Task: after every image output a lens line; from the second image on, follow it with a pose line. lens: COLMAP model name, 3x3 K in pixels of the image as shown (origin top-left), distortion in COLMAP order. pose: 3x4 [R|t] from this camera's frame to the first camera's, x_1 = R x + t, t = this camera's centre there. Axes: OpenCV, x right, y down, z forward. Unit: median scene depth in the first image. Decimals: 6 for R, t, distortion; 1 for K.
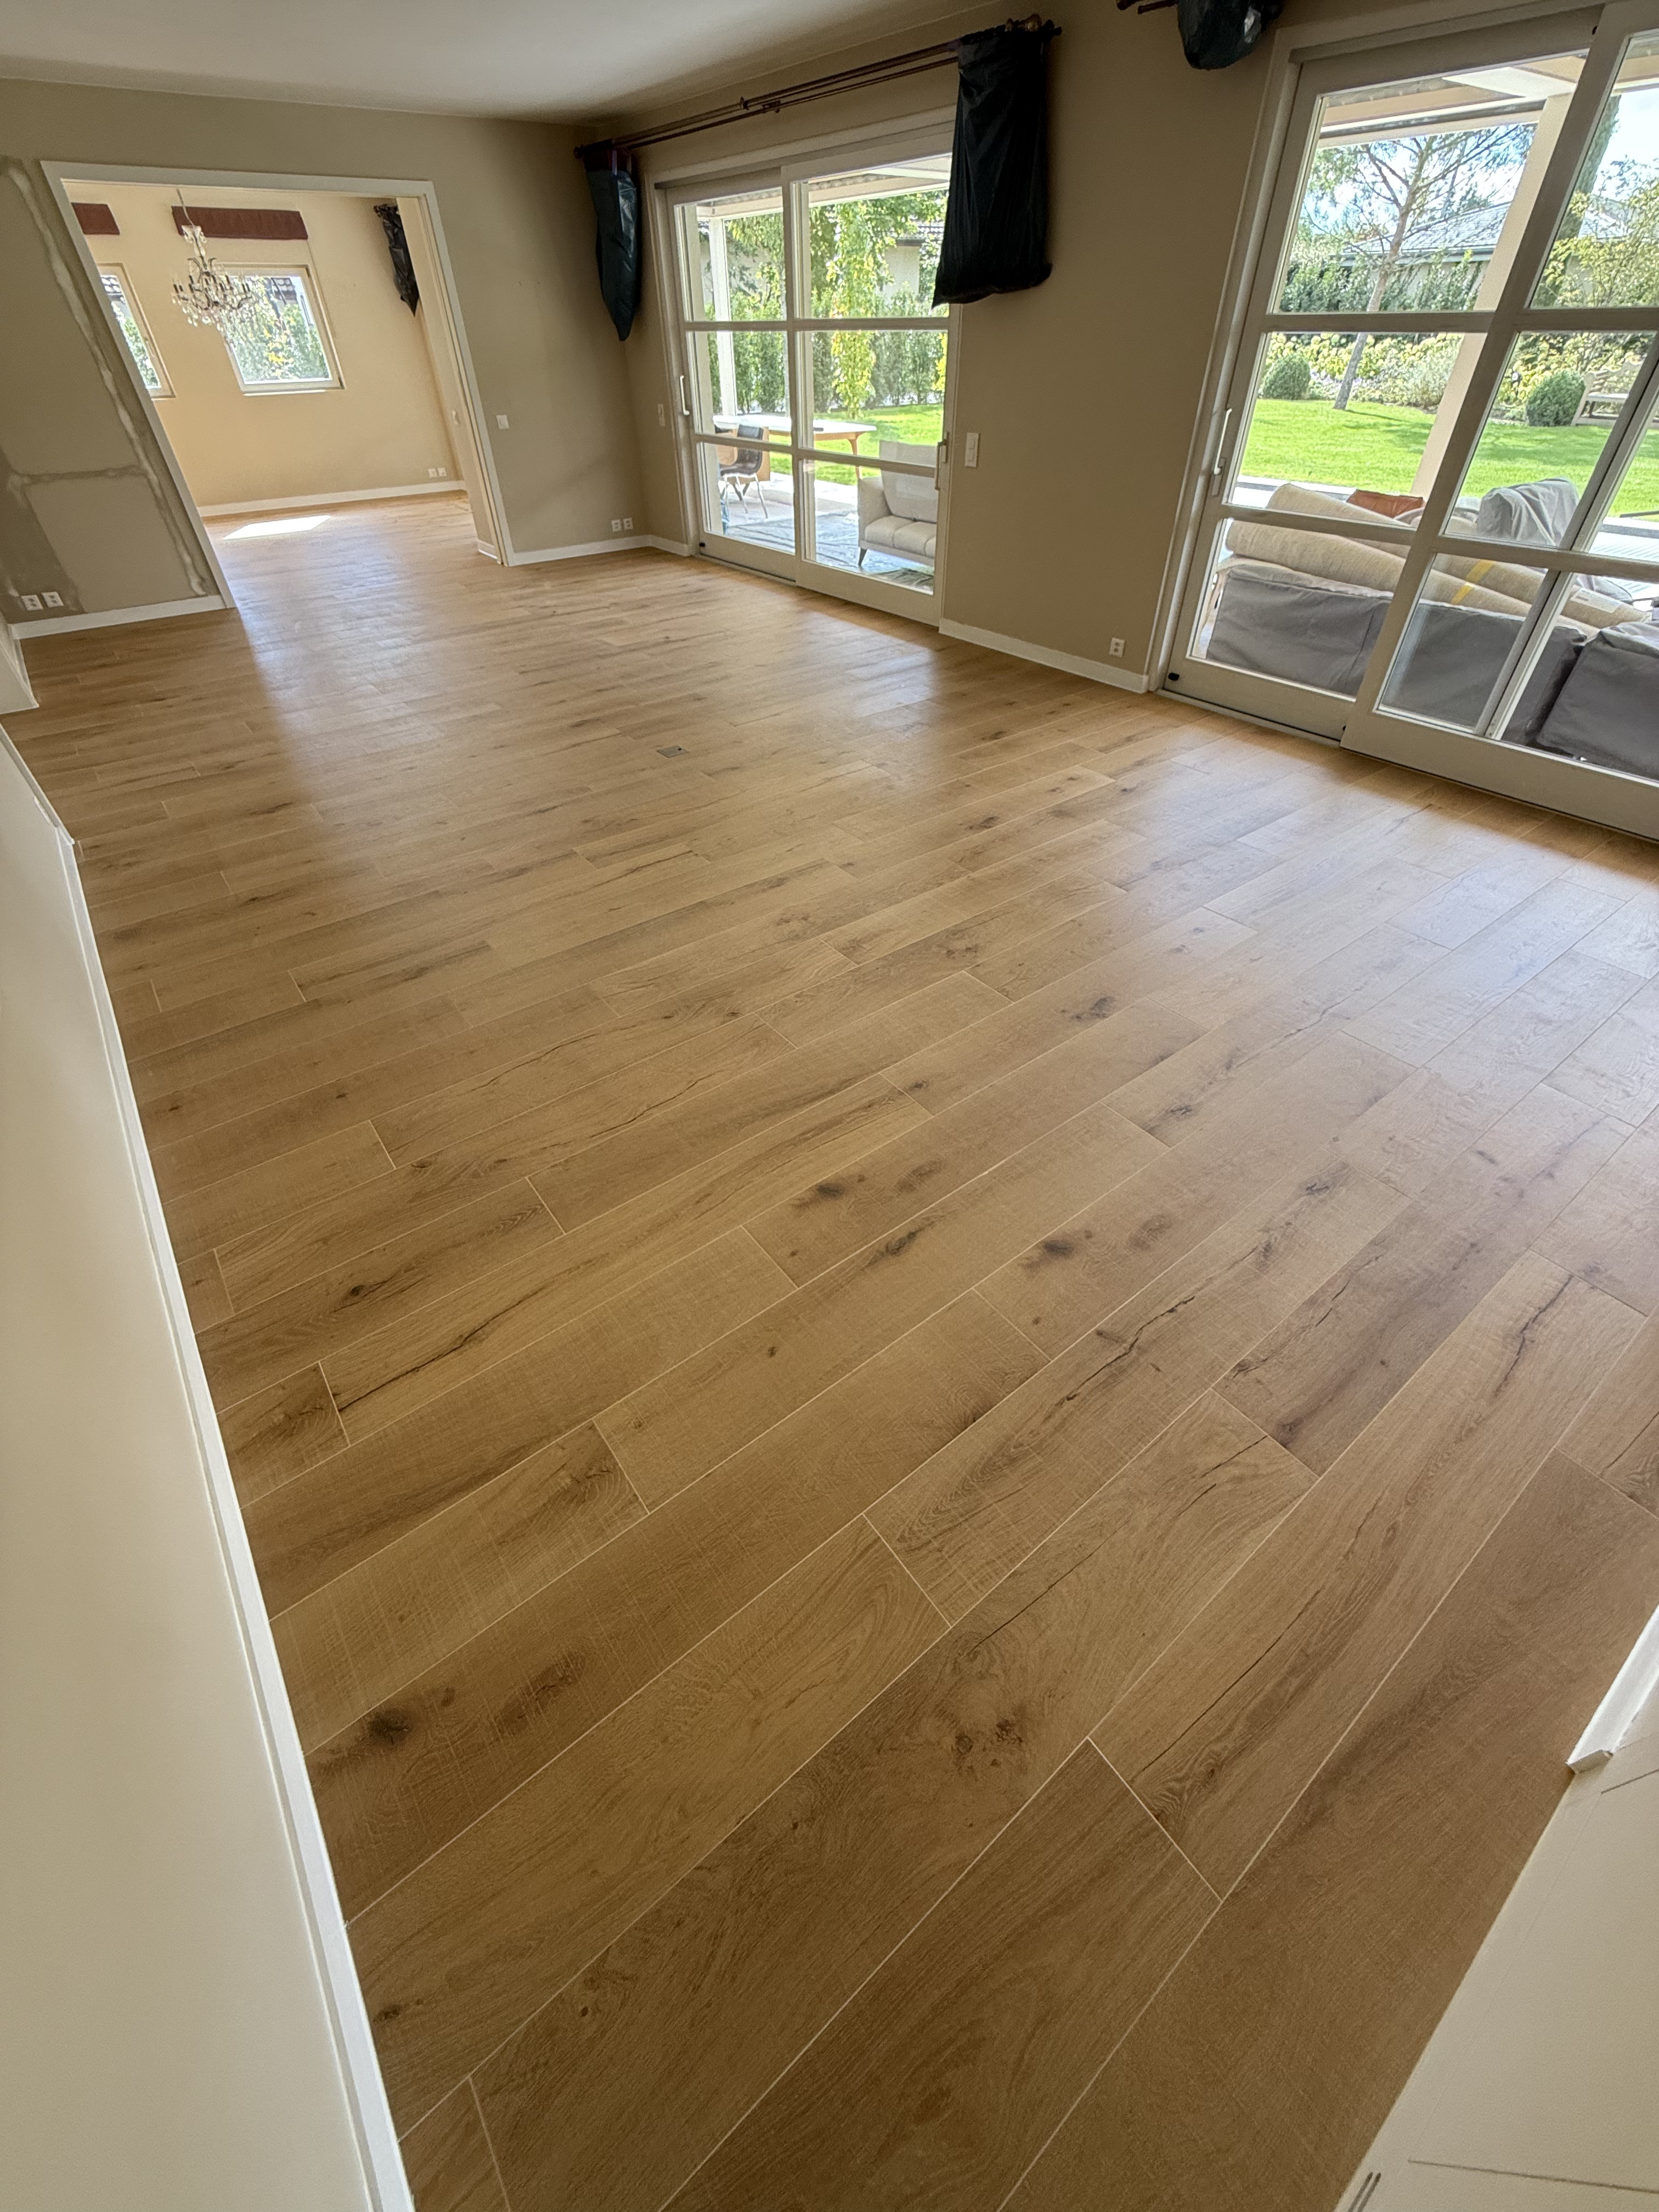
lens RADIAL K [[881.4, 0, 829.5], [0, 881.4, 1106.0], [0, 0, 1]] dist [0.000102, 0.000010]
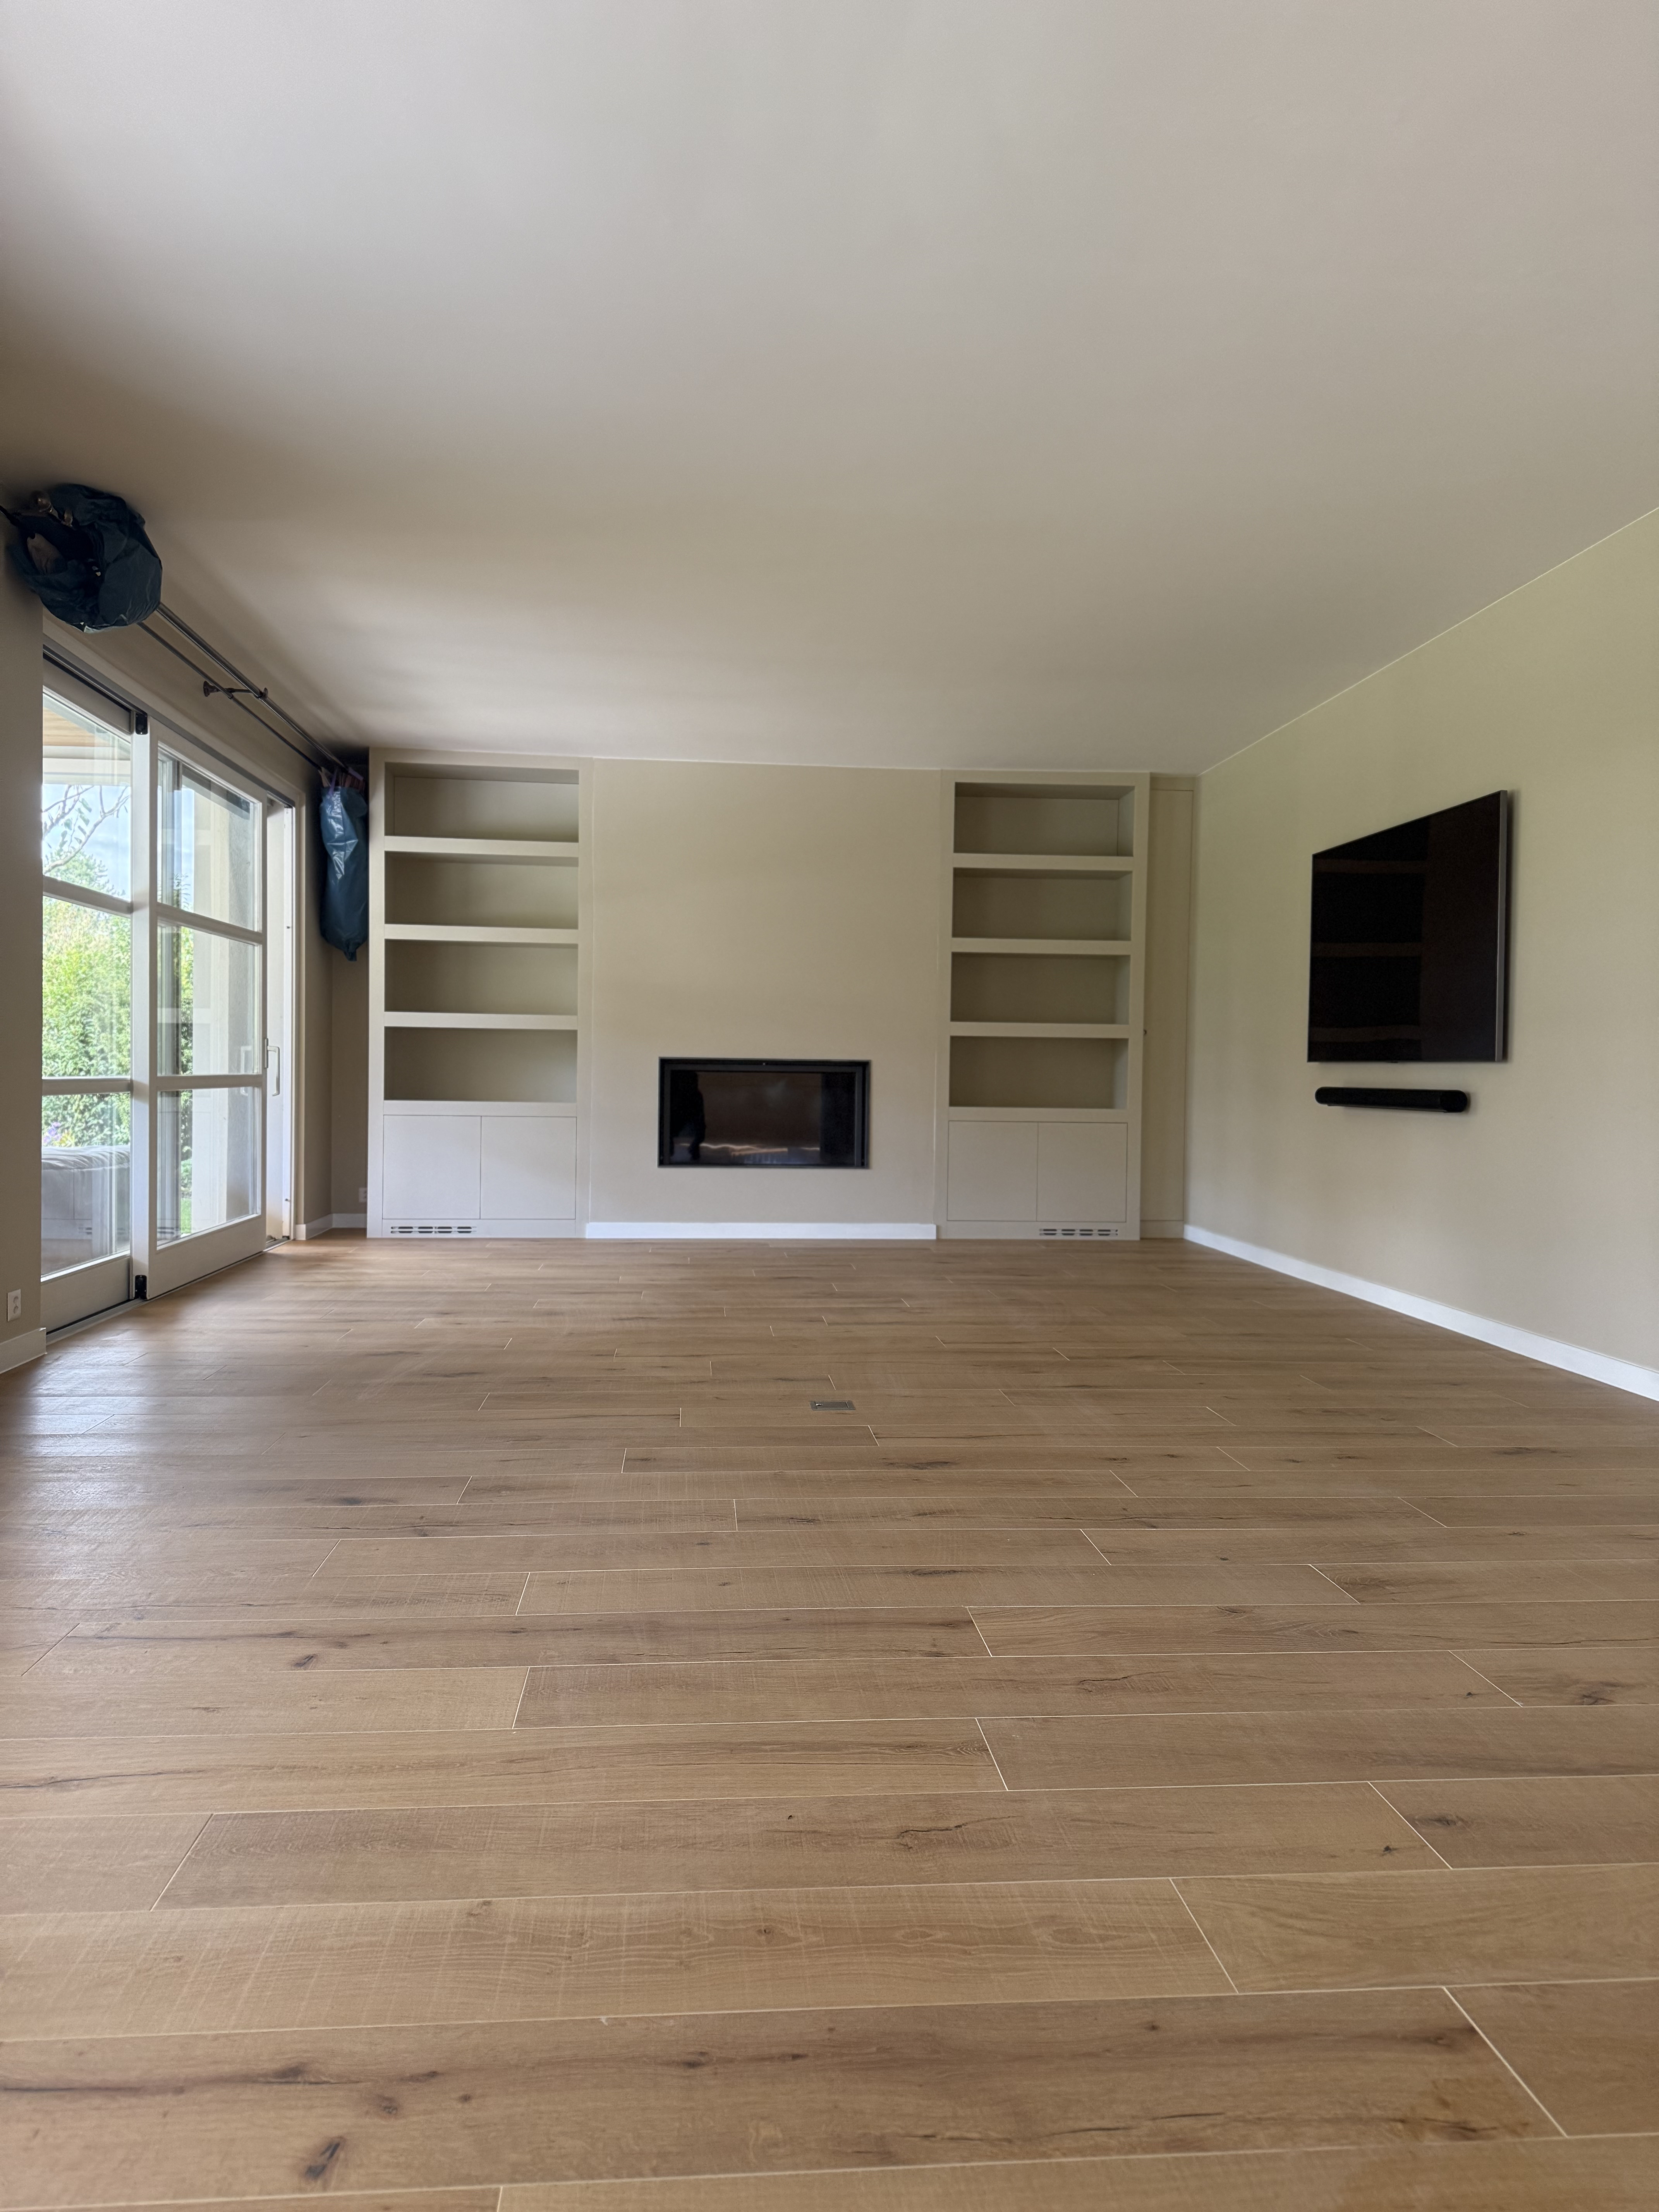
lens RADIAL K [[1502.0, 0, 829.5], [0, 1502.0, 1106.0], [0, 0, 1]] dist [0.028360, -0.001432]
pose [[-0.846851, -0.008966, 0.531755, -0.498448], [0.352849, 0.738632, 0.574387, -0.794157], [-0.397921, 0.674049, -0.622348, 1.056475]]
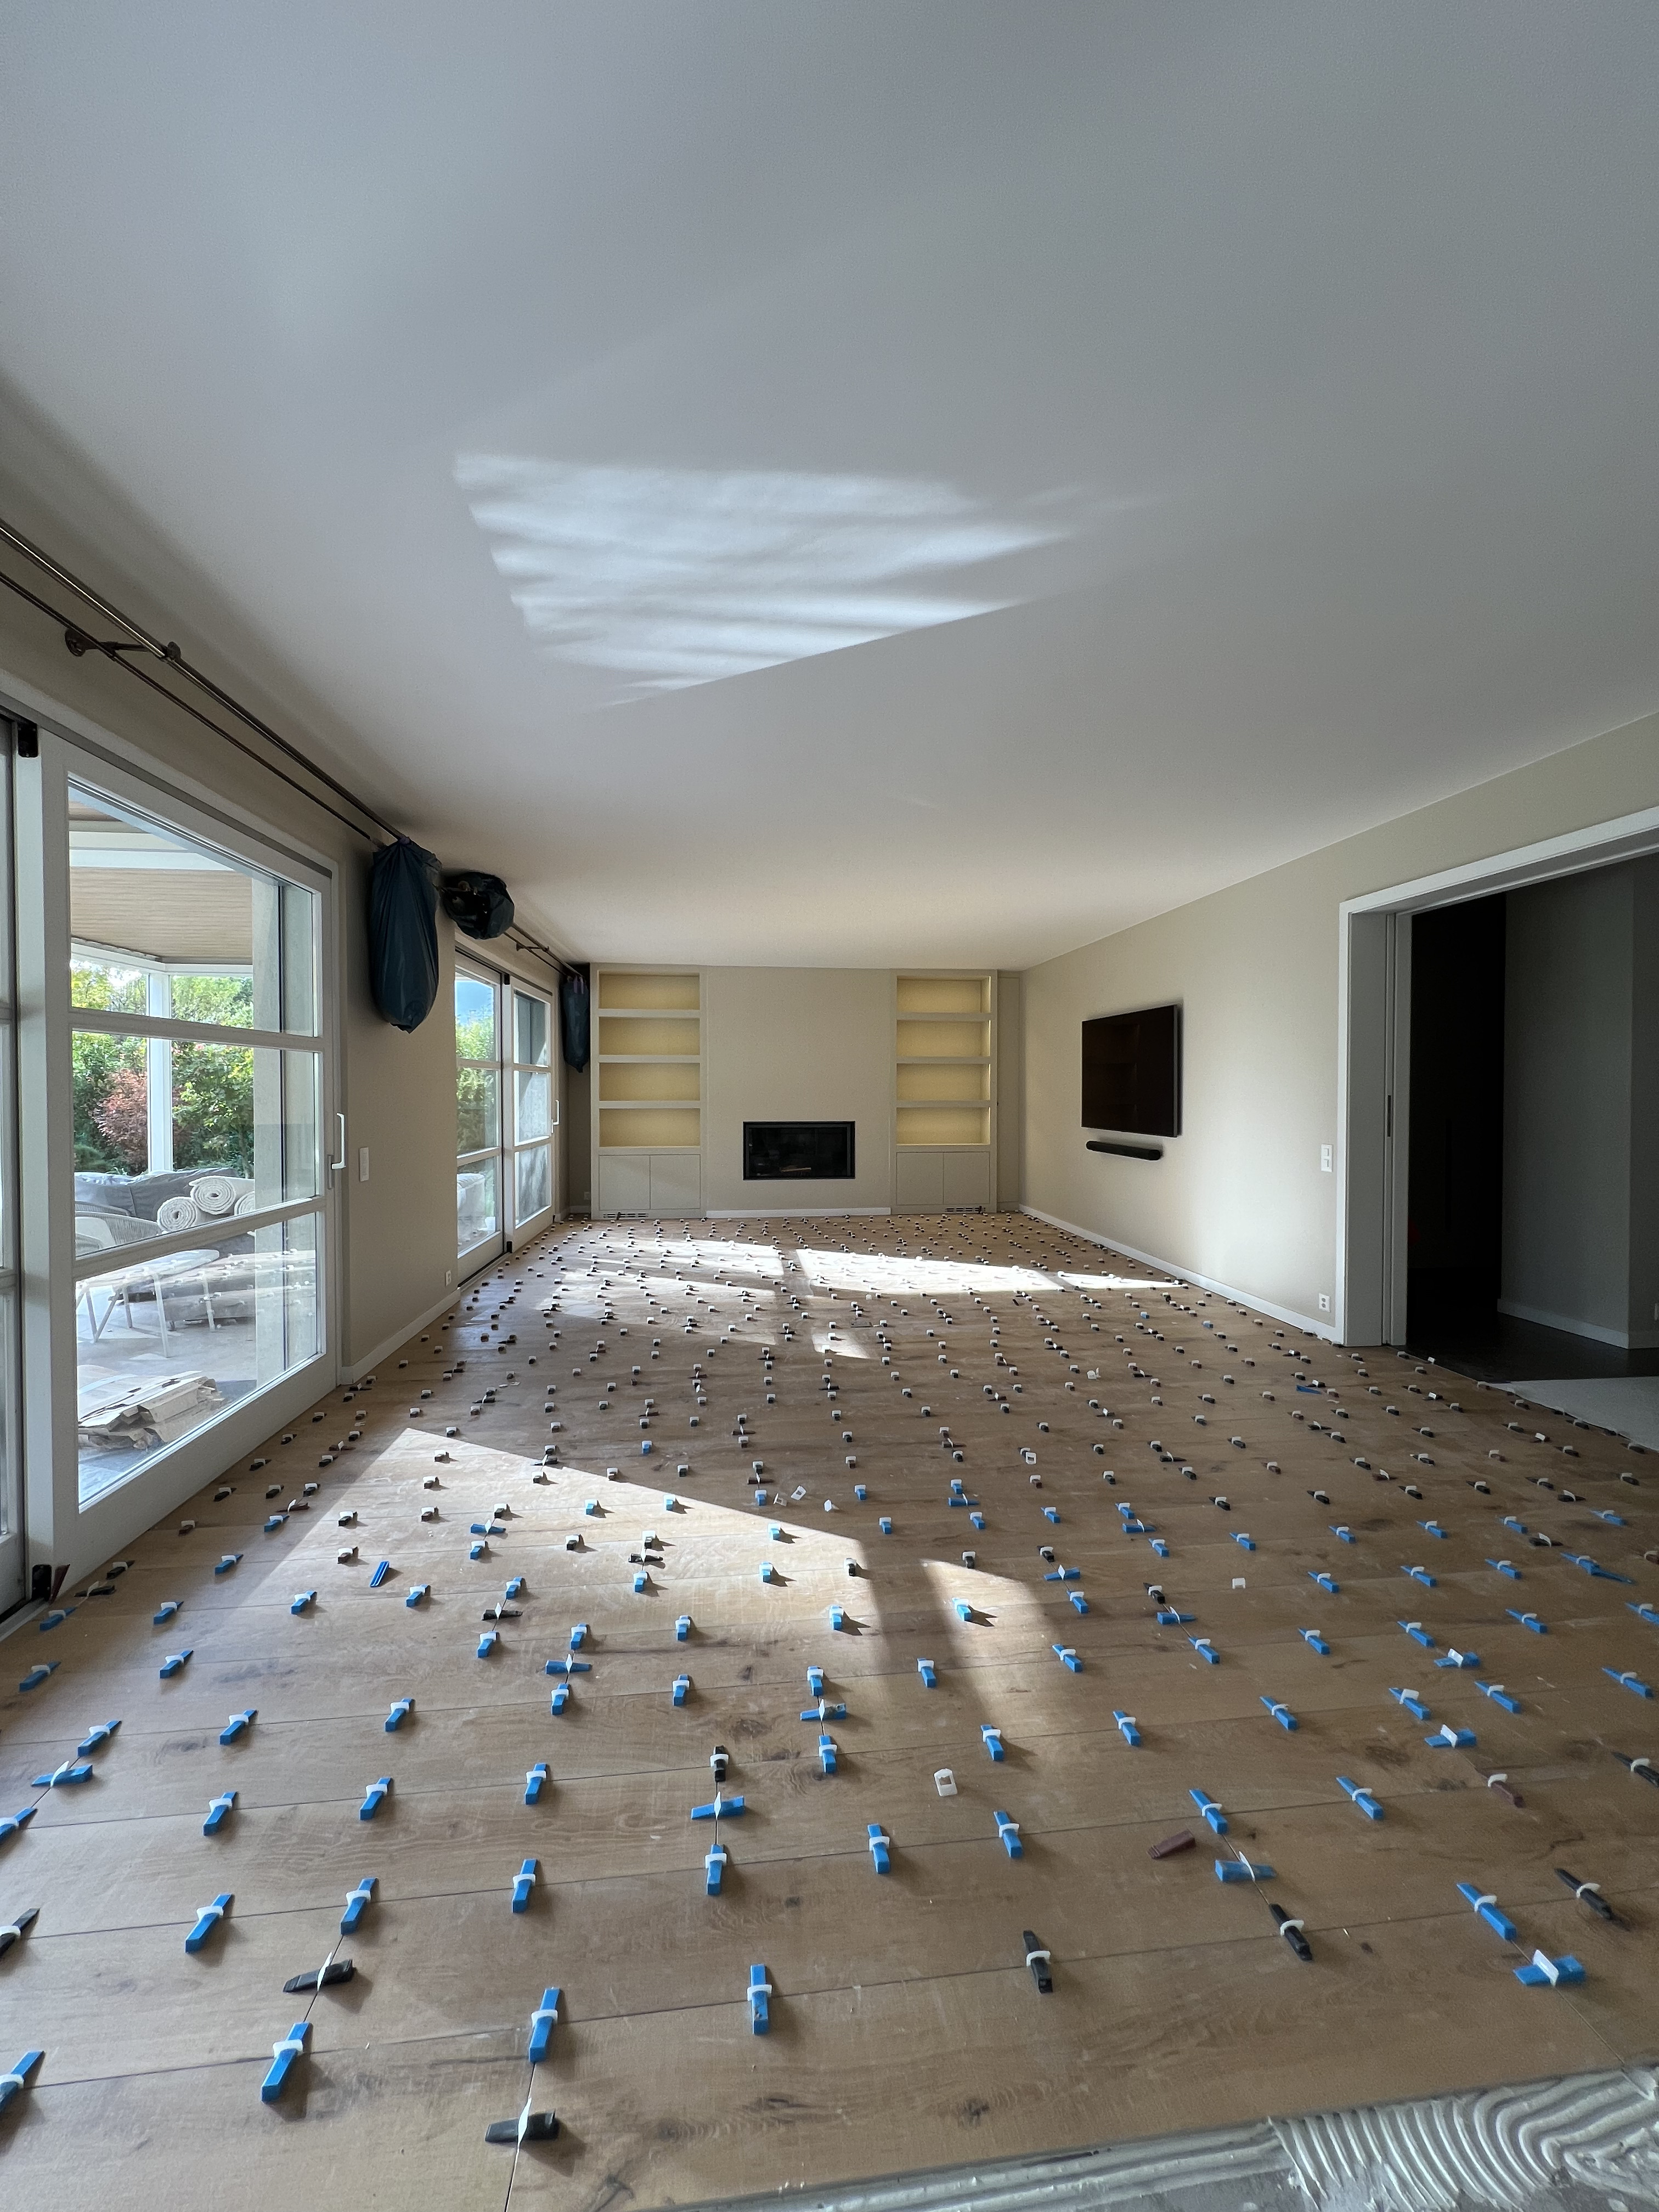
lens RADIAL K [[851.9, 0, 829.5], [0, 851.9, 1106.0], [0, 0, 1]] dist [0.000036, 0.000019]
pose [[-0.860601, 0.004391, 0.509261, -0.520972], [0.349171, 0.733022, 0.583745, -0.932633], [-0.370736, 0.680191, -0.632373, 1.100354]]
